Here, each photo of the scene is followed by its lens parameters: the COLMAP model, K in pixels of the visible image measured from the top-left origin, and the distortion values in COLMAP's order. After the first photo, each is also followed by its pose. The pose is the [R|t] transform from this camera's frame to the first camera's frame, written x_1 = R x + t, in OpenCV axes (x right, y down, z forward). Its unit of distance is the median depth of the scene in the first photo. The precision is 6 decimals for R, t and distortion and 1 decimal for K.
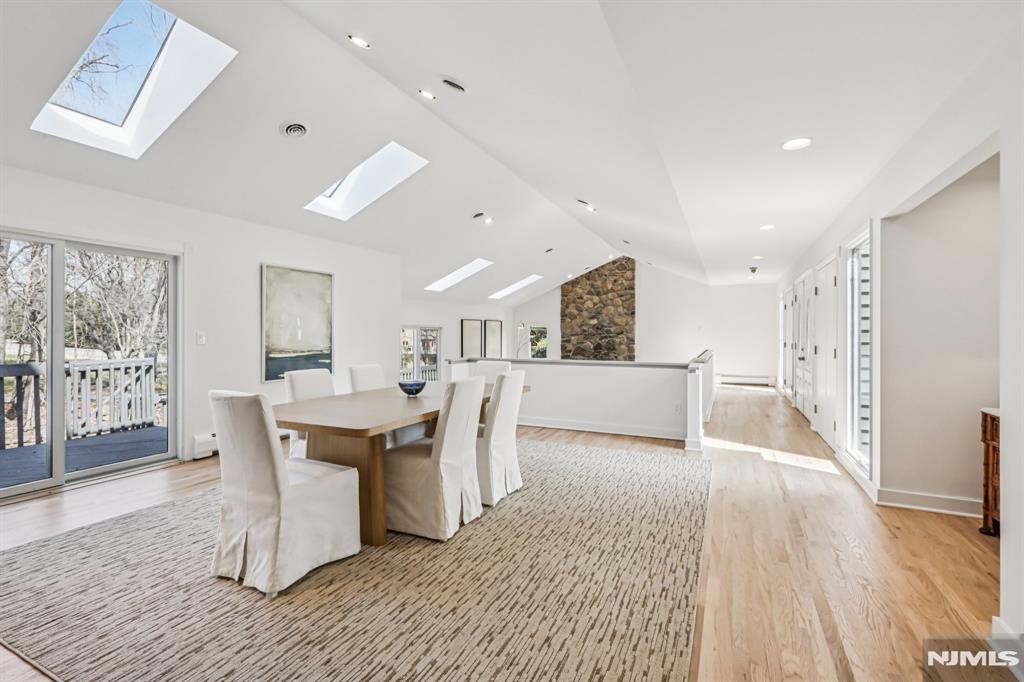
lens RADIAL K [[458.1, 0, 513.8], [0, 458.1, 330.8], [0, 0, 1]] dist [0.002733, 0.000497]
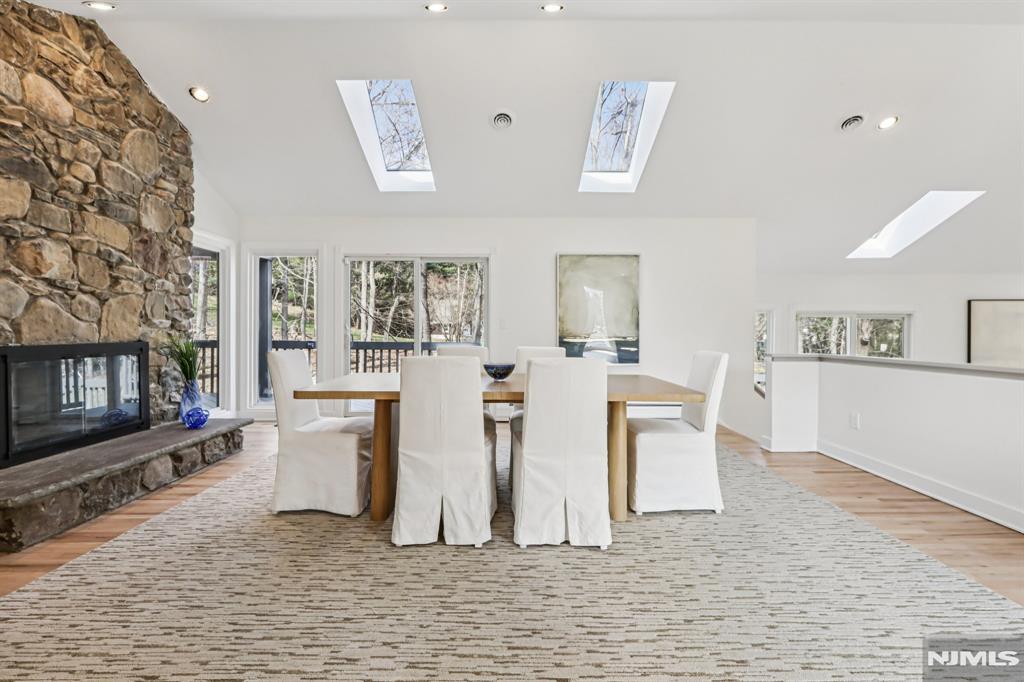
lens RADIAL K [[458.1, 0, 513.8], [0, 458.1, 330.8], [0, 0, 1]] dist [0.002733, 0.000497]
pose [[0.428389, -0.002914, -0.903590, 0.638836], [0.001107, 0.999996, -0.002700, 0.061084], [0.903594, 0.000156, 0.428390, 0.757836]]
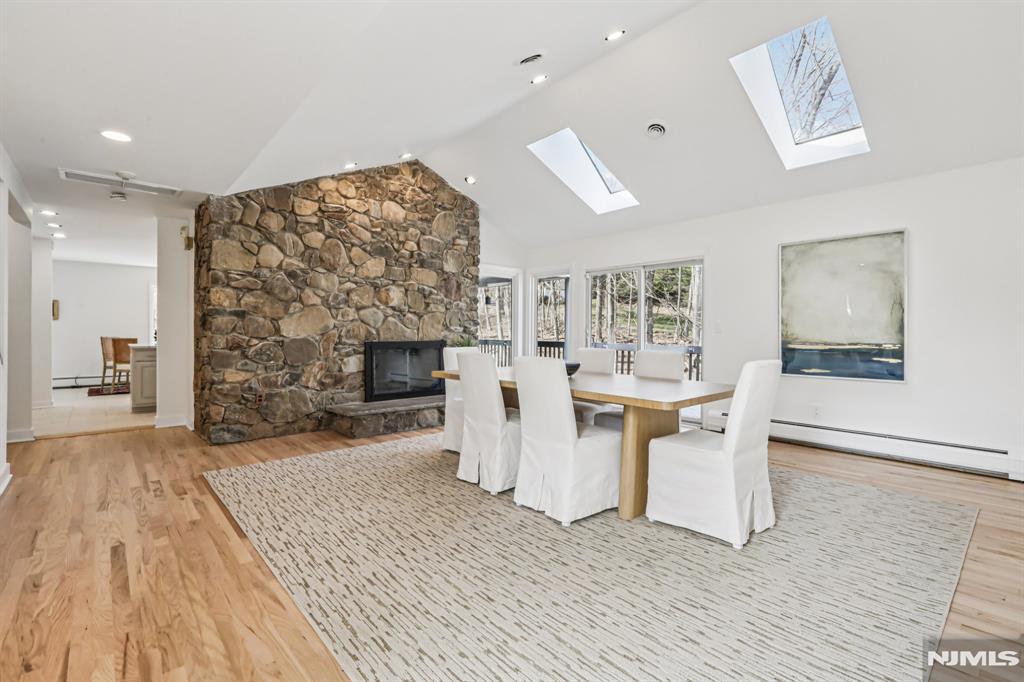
lens RADIAL K [[465.0, 0, 512.5], [0, 465.0, 330.5], [0, 0, 1]] dist [0.000059, 0.000083]
pose [[-0.392313, -0.011322, -0.919762, 0.868881], [-0.004624, 0.999936, -0.010337, 0.060663], [0.919820, 0.000197, -0.392340, 1.476674]]
